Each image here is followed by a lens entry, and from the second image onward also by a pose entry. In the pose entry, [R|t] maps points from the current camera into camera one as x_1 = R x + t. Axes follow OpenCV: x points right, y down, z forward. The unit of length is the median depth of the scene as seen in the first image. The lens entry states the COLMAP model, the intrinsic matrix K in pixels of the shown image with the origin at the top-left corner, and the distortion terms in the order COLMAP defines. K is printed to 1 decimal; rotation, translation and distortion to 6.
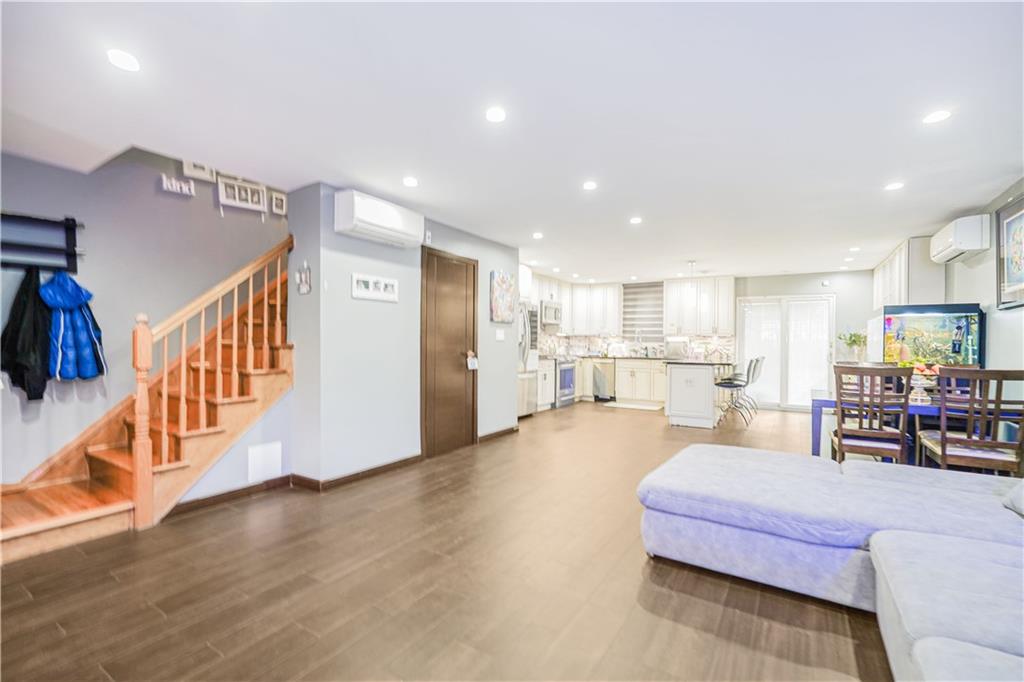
lens RADIAL K [[457.7, 0, 512.0], [0, 457.7, 341.0], [0, 0, 1]] dist [-0.002302, 0.000563]
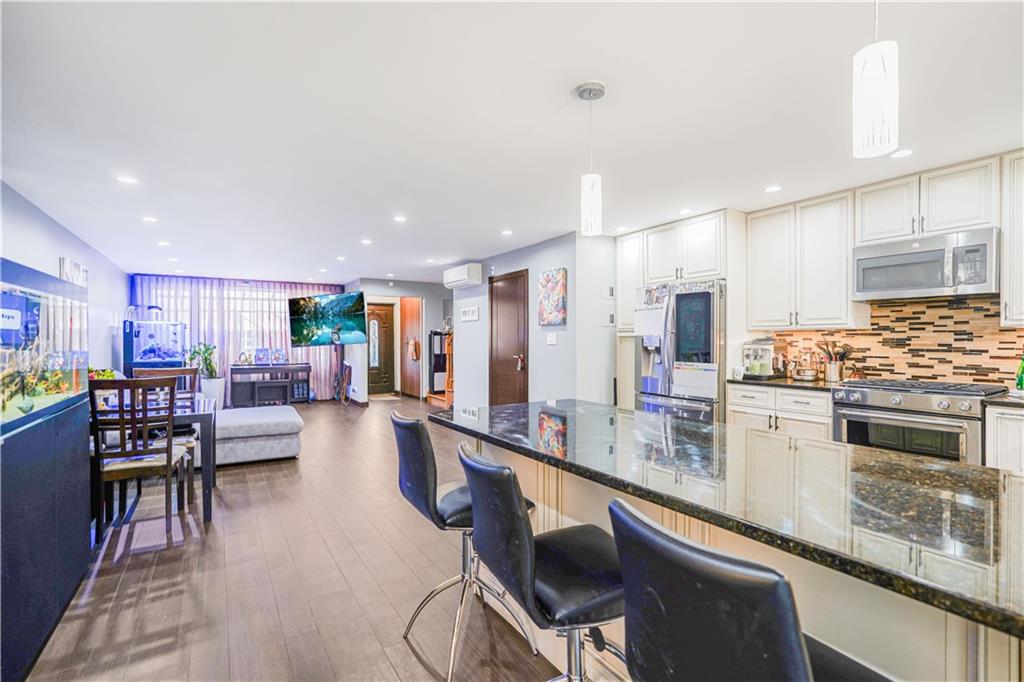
lens RADIAL K [[457.7, 0, 512.0], [0, 457.7, 341.0], [0, 0, 1]] dist [-0.002302, 0.000563]
pose [[-0.429449, -0.001830, -0.903089, 0.558890], [0.000716, 0.999997, -0.002366, -0.004198], [0.903091, -0.001663, -0.429446, 0.882894]]
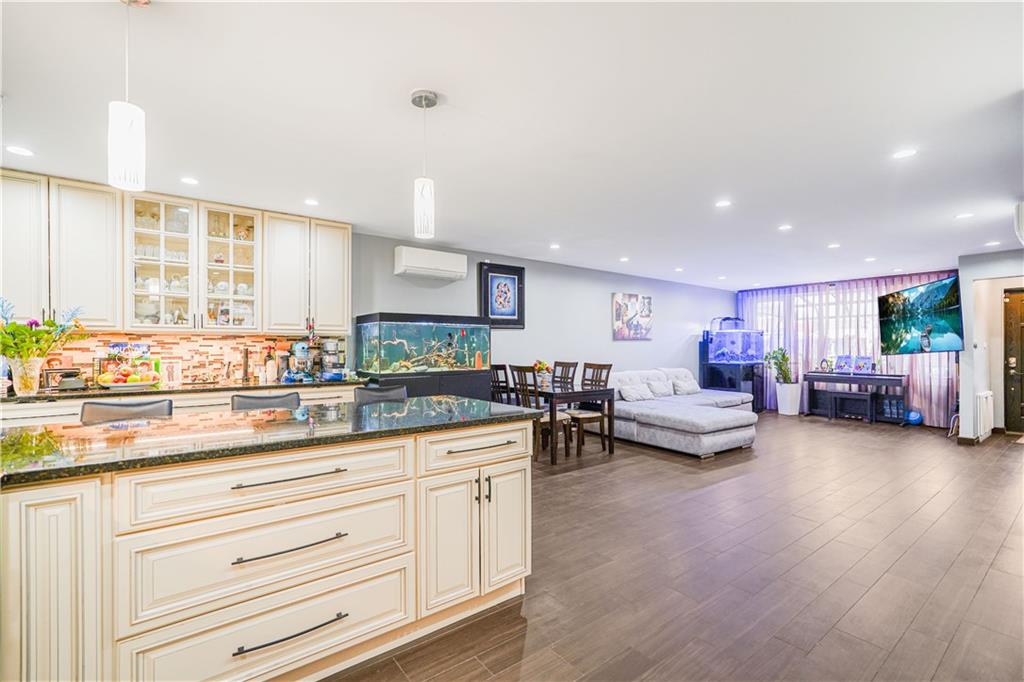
lens RADIAL K [[455.1, 0, 512.4], [0, 455.1, 349.1], [0, 0, 1]] dist [-0.001607, 0.000265]
pose [[-0.935320, -0.010595, 0.353645, 0.179386], [-0.009727, 0.999944, 0.004231, -0.001045], [-0.353670, 0.000517, -0.935370, 1.036522]]
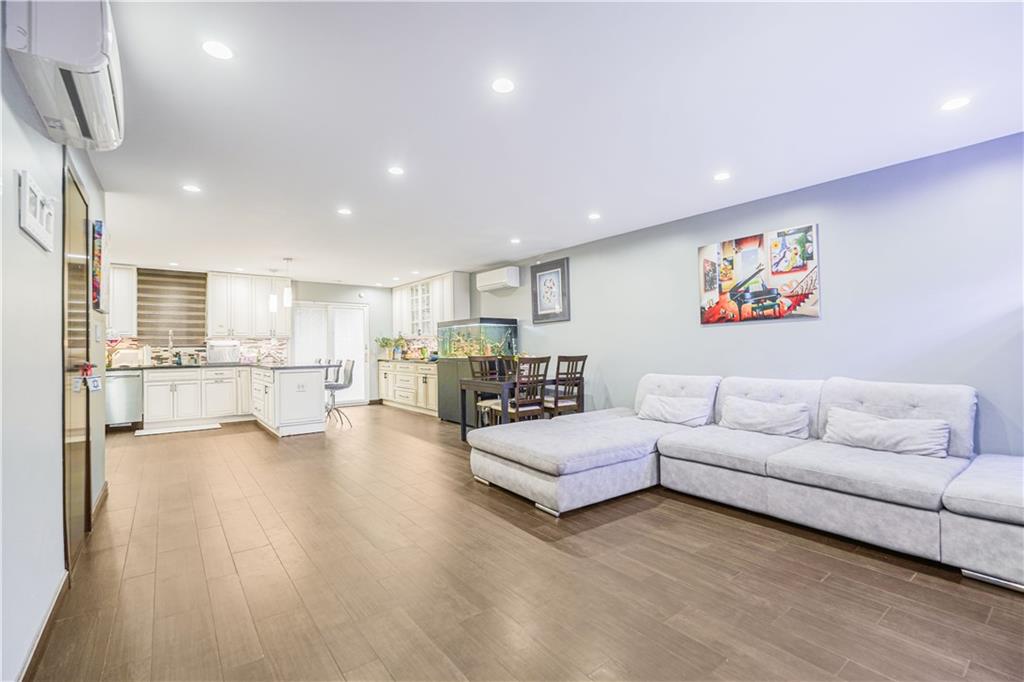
lens RADIAL K [[453.2, 0, 512.0], [0, 453.2, 341.0], [0, 0, 1]] dist [-0.005386, -0.000010]
pose [[0.351069, 0.001262, 0.936349, -0.254048], [0.010841, 0.999927, -0.005412, 0.003324], [-0.936287, 0.012051, 0.351030, 0.201101]]
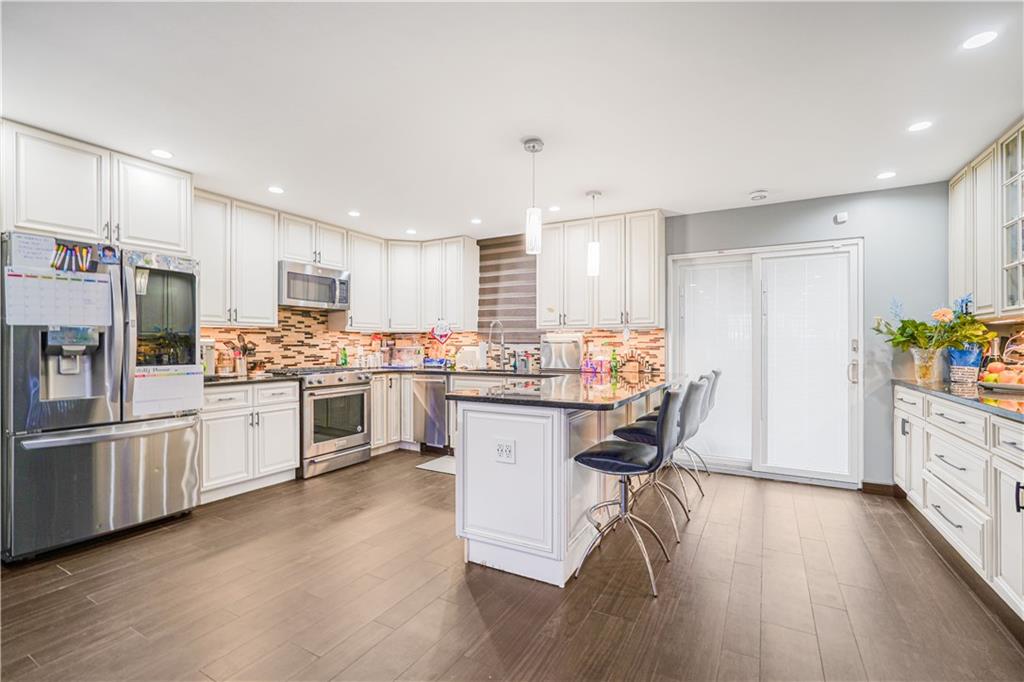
lens RADIAL K [[457.7, 0, 512.0], [0, 457.7, 341.0], [0, 0, 1]] dist [-0.002302, 0.000563]
pose [[0.999045, -0.008723, 0.042815, 0.288158], [0.008855, 0.999957, -0.002890, 0.001769], [-0.042788, 0.003266, 0.999079, 0.484647]]
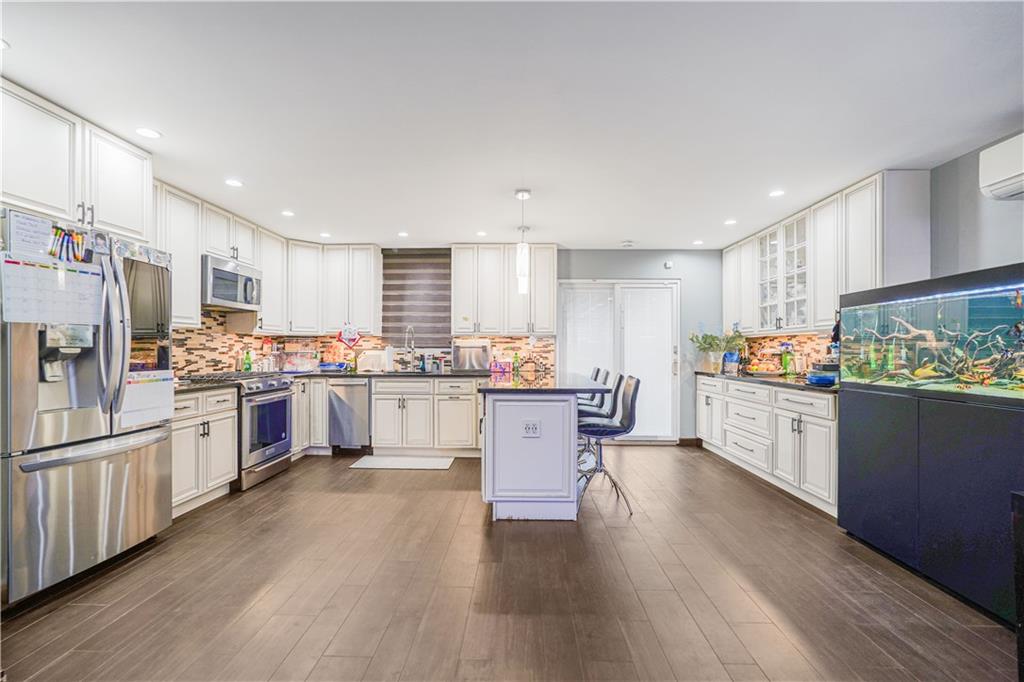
lens RADIAL K [[462.0, 0, 509.6], [0, 462.0, 347.6], [0, 0, 1]] dist [-0.002044, 0.000954]
pose [[0.864606, -0.004686, 0.502429, 0.093755], [0.003115, 0.999987, 0.003968, 0.000929], [-0.502442, -0.001865, 0.864609, 0.449706]]
